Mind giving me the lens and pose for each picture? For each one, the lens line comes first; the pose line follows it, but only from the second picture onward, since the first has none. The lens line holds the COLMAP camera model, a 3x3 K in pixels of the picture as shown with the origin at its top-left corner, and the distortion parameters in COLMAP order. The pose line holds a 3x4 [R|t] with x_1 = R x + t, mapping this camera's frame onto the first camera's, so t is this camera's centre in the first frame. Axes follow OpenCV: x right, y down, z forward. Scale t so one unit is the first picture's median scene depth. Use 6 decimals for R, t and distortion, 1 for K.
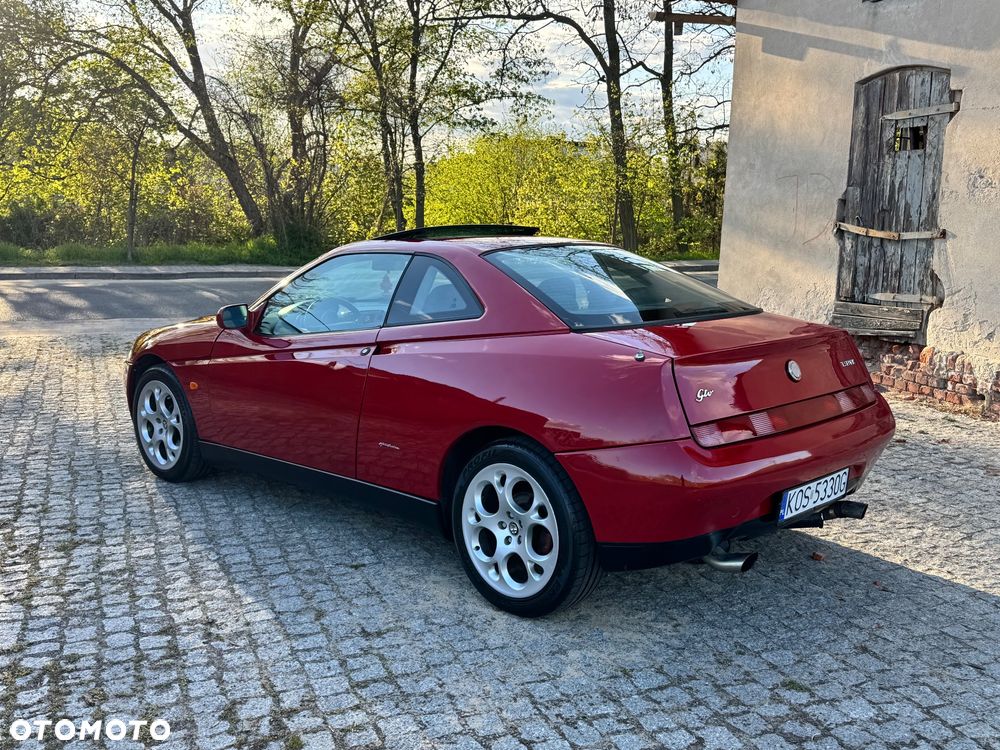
lens RADIAL K [[983.1, 0, 501.9], [0, 983.1, 373.0], [0, 0, 1]] dist [0.186018, -0.385042]
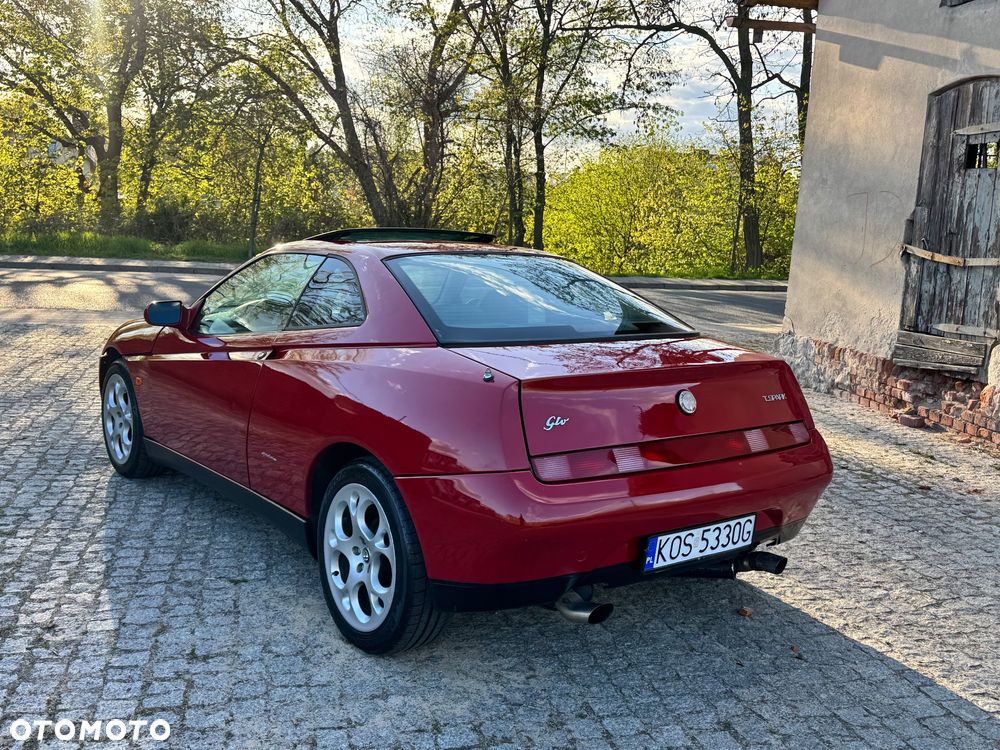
lens RADIAL K [[983.1, 0, 501.9], [0, 983.1, 373.0], [0, 0, 1]] dist [0.186018, -0.385042]
pose [[0.989343, 0.056187, -0.134330, 0.109076], [-0.057636, 0.998314, -0.006919, -0.005626], [0.133714, 0.014587, 0.990913, 0.042736]]
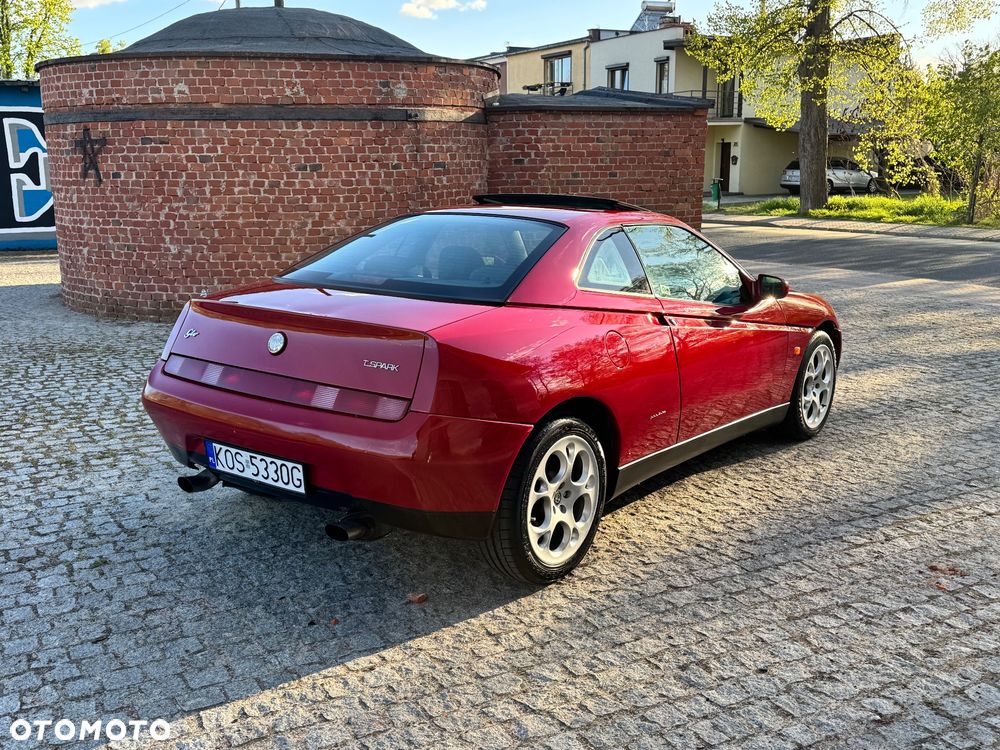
lens RADIAL K [[983.1, 0, 501.9], [0, 983.1, 373.0], [0, 0, 1]] dist [0.186018, -0.385042]
pose [[0.113710, 0.186321, -0.975886, 0.569309], [-0.162572, 0.972507, 0.166733, -0.077307], [0.980123, 0.139692, 0.140874, 0.479762]]
